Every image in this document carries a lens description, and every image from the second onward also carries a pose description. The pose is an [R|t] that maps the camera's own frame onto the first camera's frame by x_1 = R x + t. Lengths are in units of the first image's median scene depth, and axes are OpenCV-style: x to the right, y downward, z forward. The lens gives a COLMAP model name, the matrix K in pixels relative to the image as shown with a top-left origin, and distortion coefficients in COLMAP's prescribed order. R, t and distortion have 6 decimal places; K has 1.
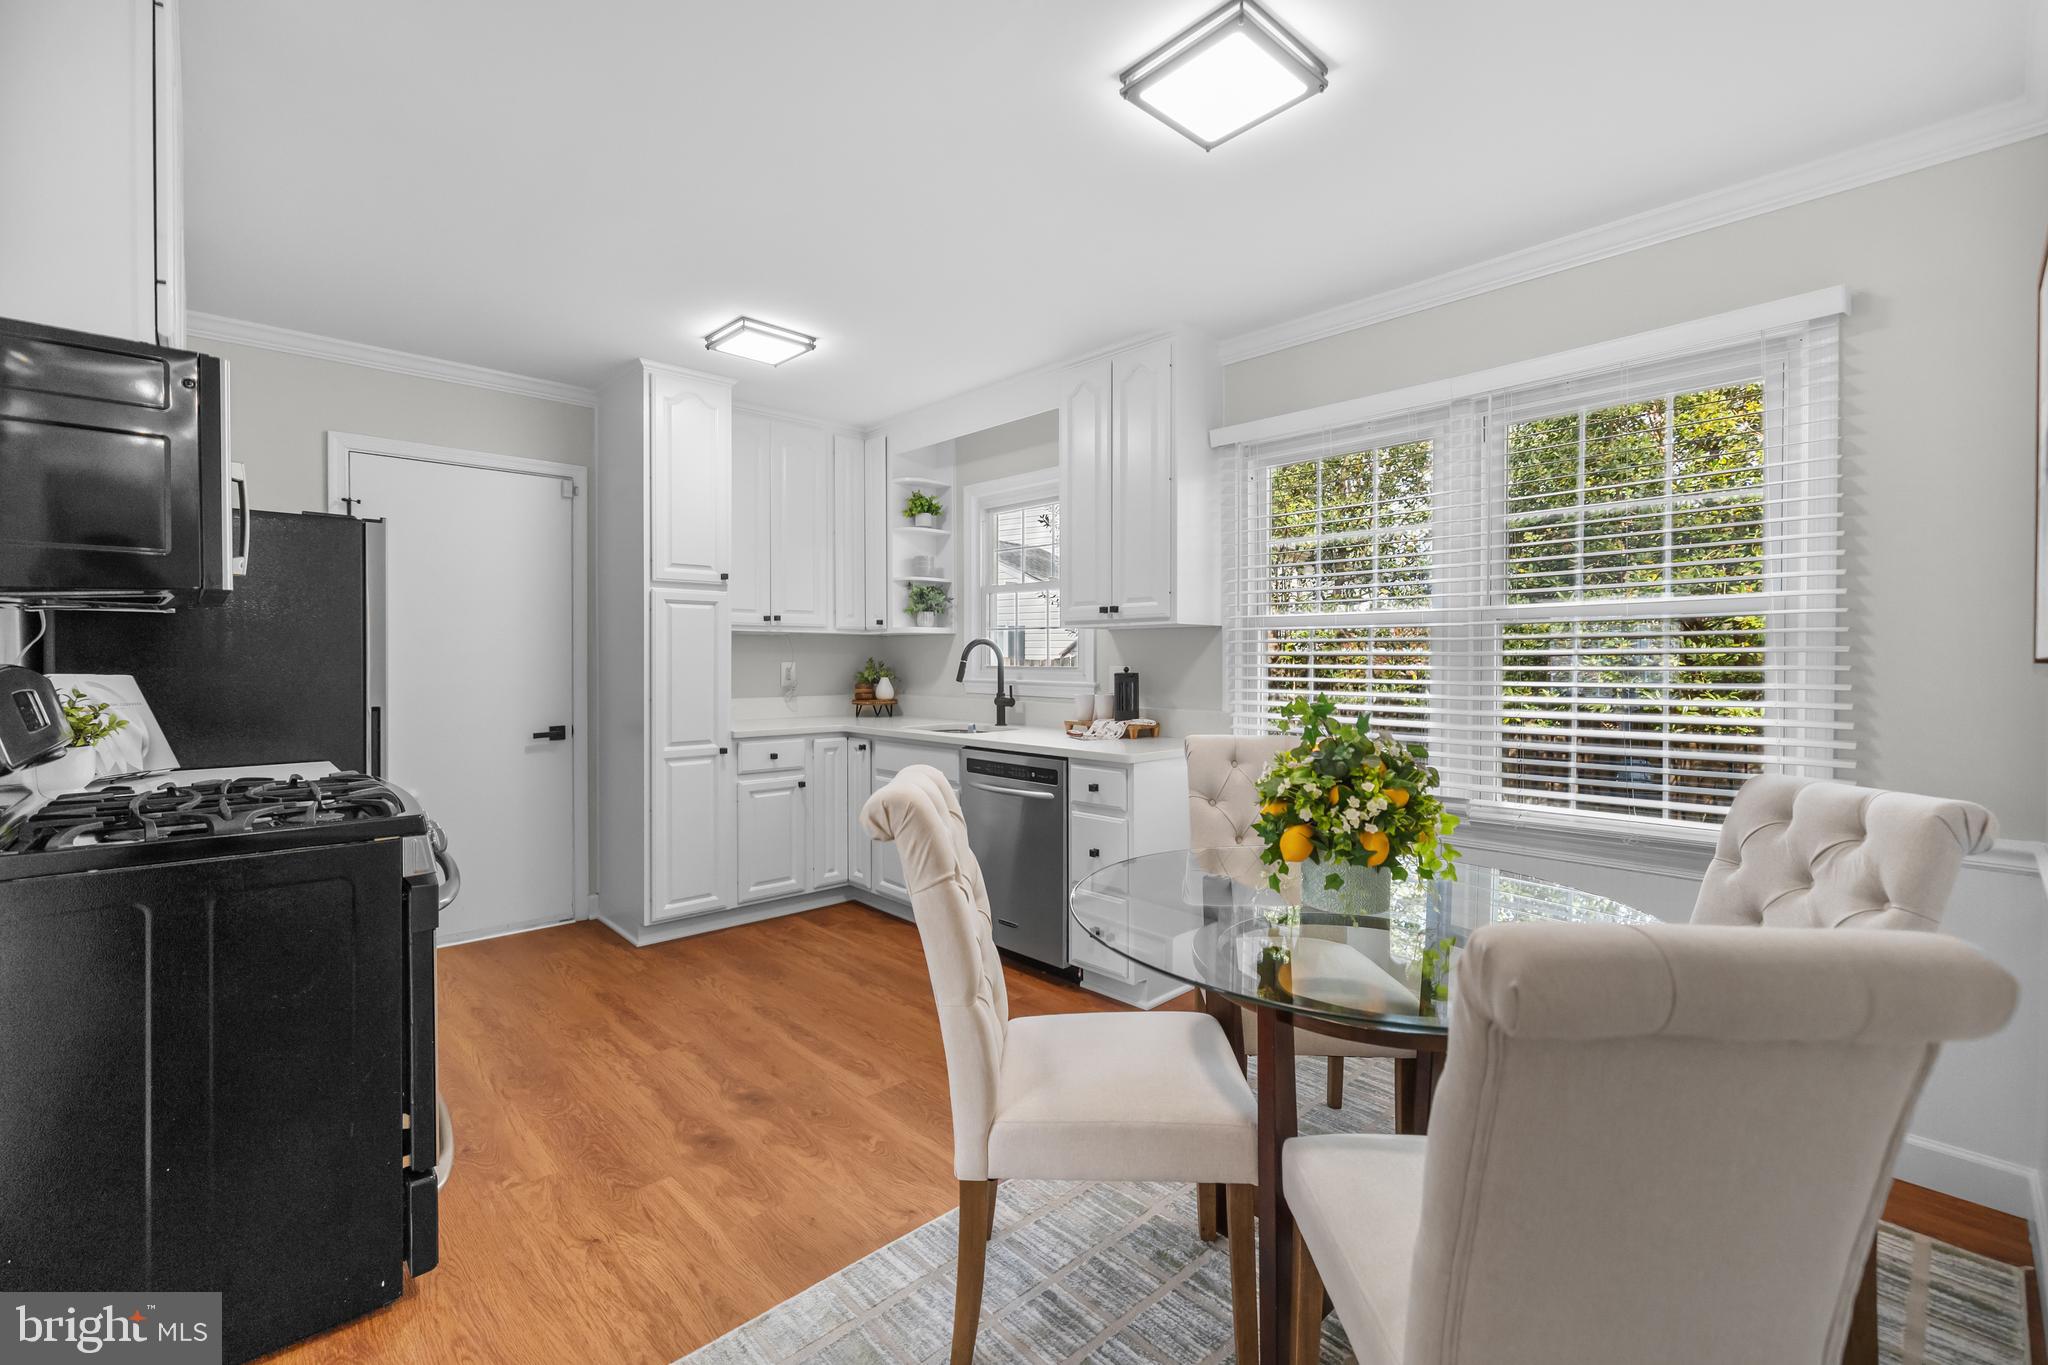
lens RADIAL K [[898.7, 0, 1023.2], [0, 898.7, 647.9], [0, 0, 1]] dist [0.001600, -0.000049]
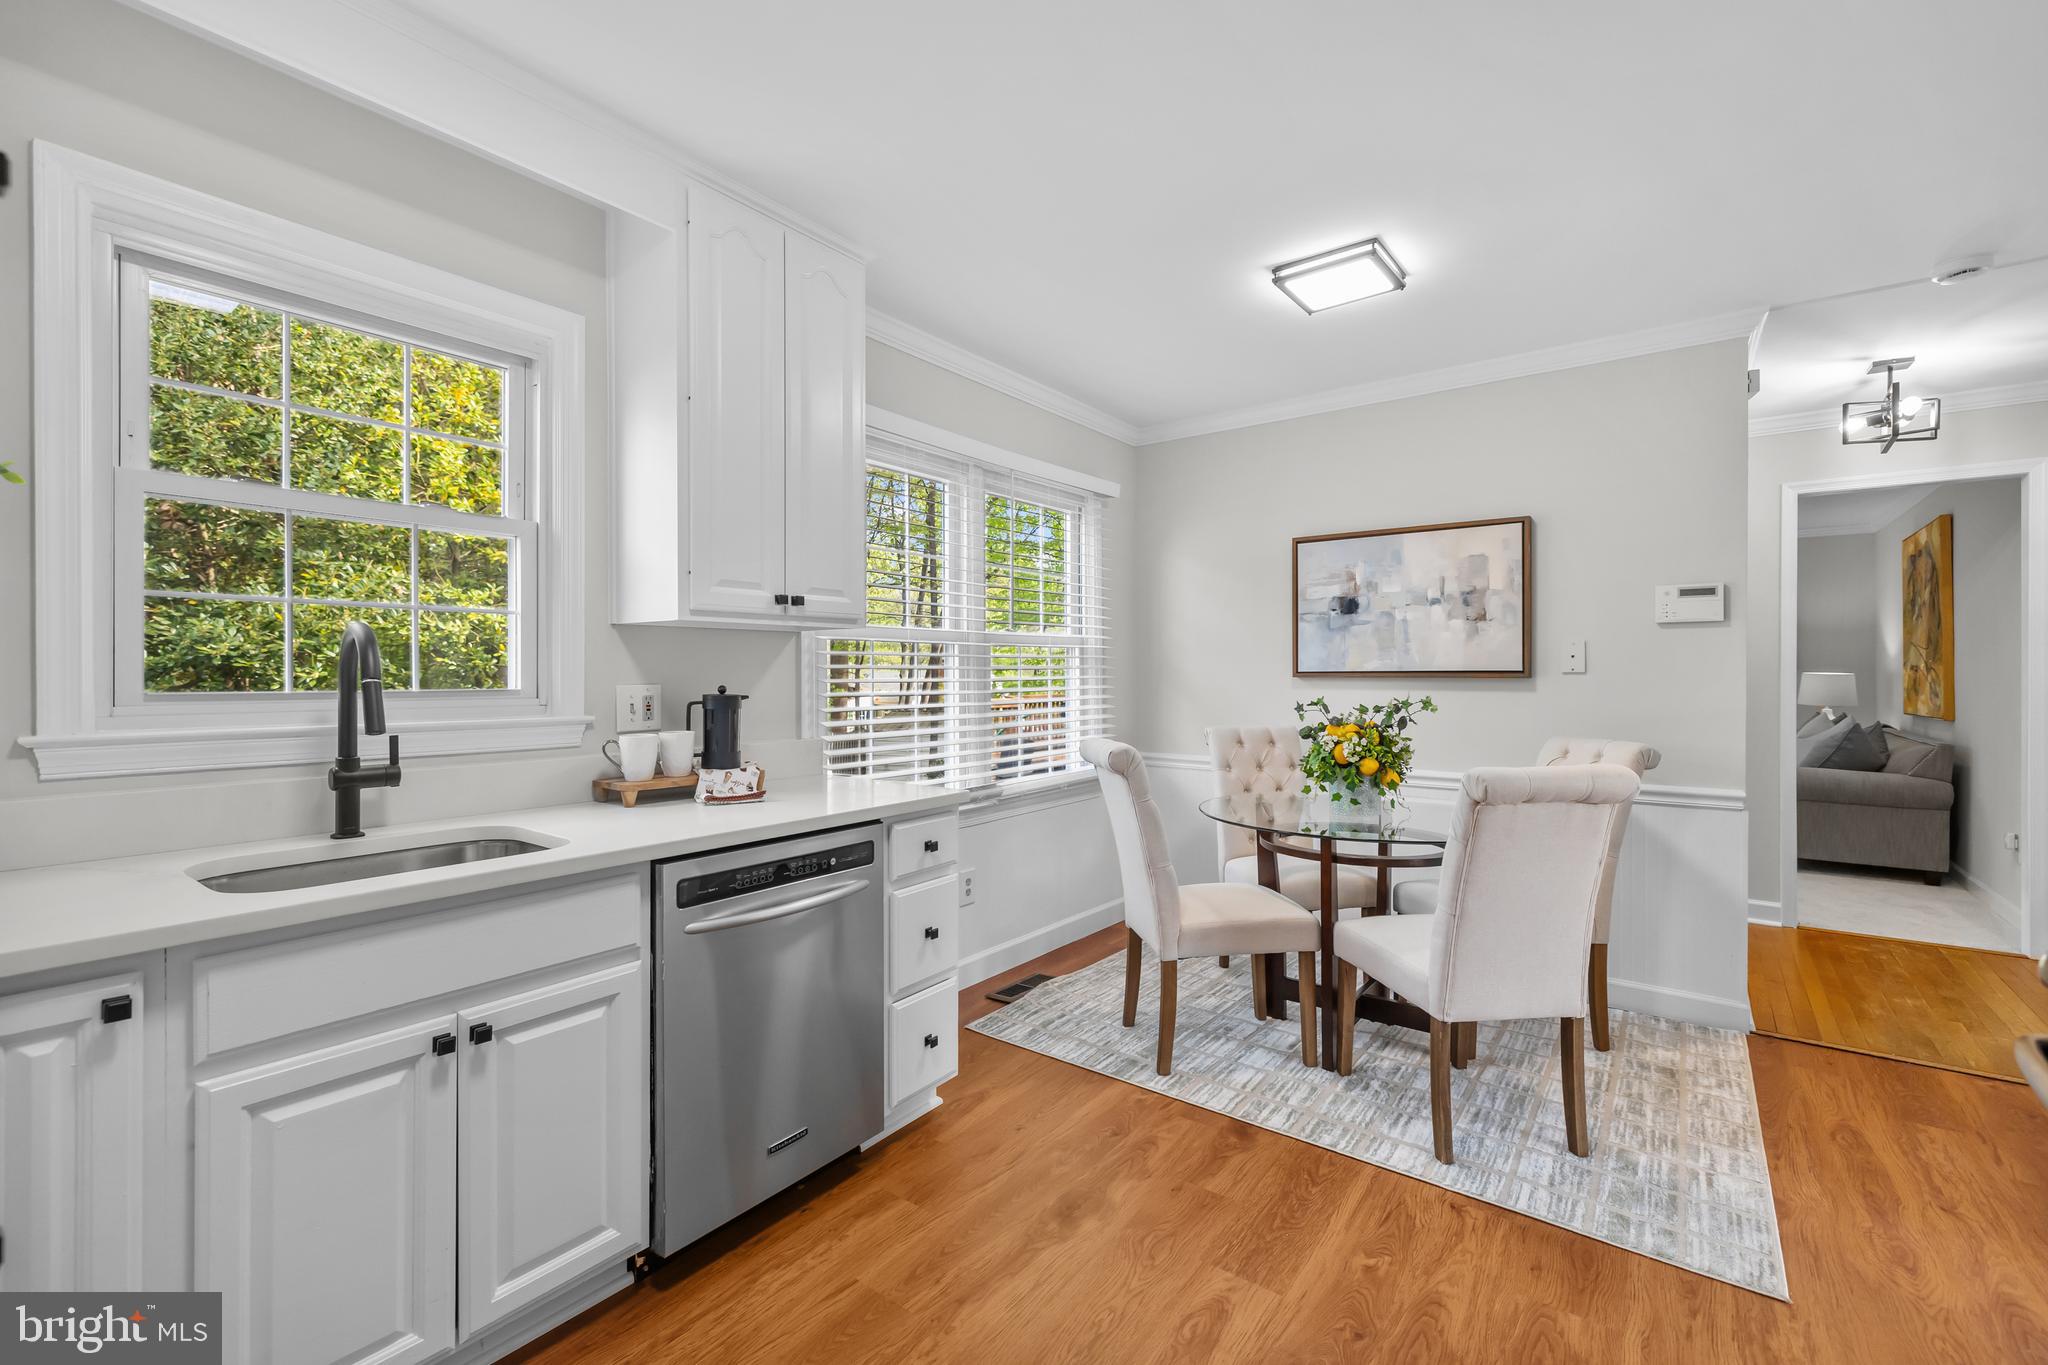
lens RADIAL K [[882.2, 0, 1021.1], [0, 882.2, 668.6], [0, 0, 1]] dist [0.001436, -0.000415]
pose [[-0.183357, 0.006376, 0.983026, -0.836372], [-0.010392, 0.999911, -0.008424, 0.017689], [-0.982992, -0.011760, -0.183274, 1.359835]]
